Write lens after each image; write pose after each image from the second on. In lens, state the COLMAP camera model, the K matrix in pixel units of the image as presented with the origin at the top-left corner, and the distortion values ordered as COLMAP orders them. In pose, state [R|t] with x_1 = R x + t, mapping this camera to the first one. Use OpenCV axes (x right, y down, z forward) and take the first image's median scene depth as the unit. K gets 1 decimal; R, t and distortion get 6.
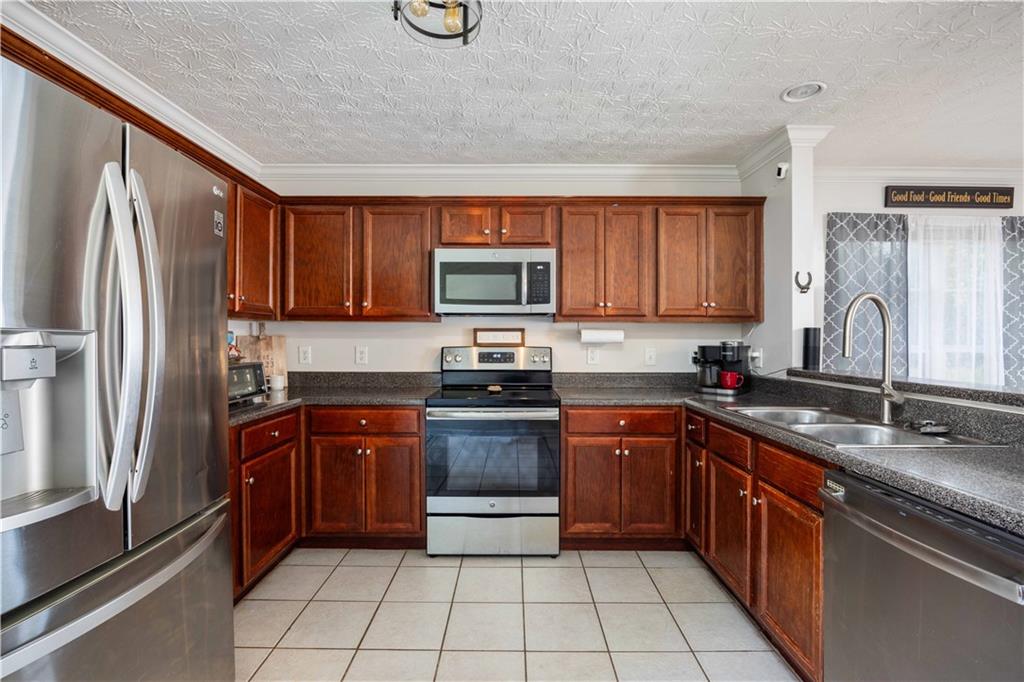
lens RADIAL K [[460.9, 0, 512.7], [0, 460.9, 335.4], [0, 0, 1]] dist [-0.020658, 0.004334]
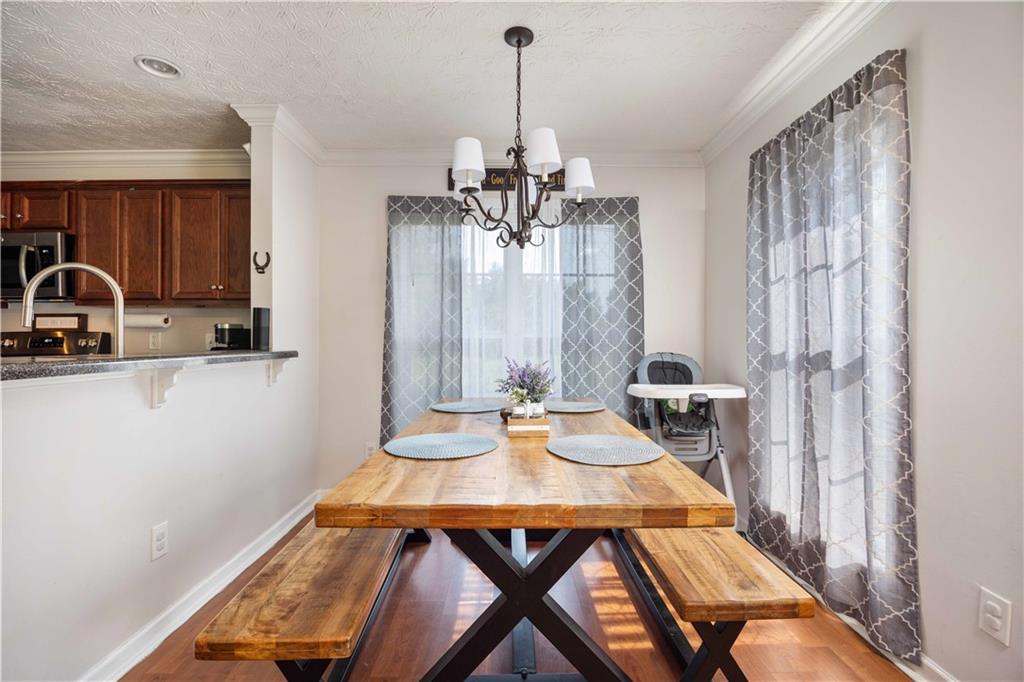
lens RADIAL K [[460.9, 0, 514.0], [0, 460.9, 340.8], [0, 0, 1]] dist [-0.020658, 0.004334]
pose [[0.999962, -0.002059, 0.008423, 1.064059], [0.002012, 0.999982, 0.005595, 0.044838], [-0.008434, -0.005578, 0.999949, -0.001624]]
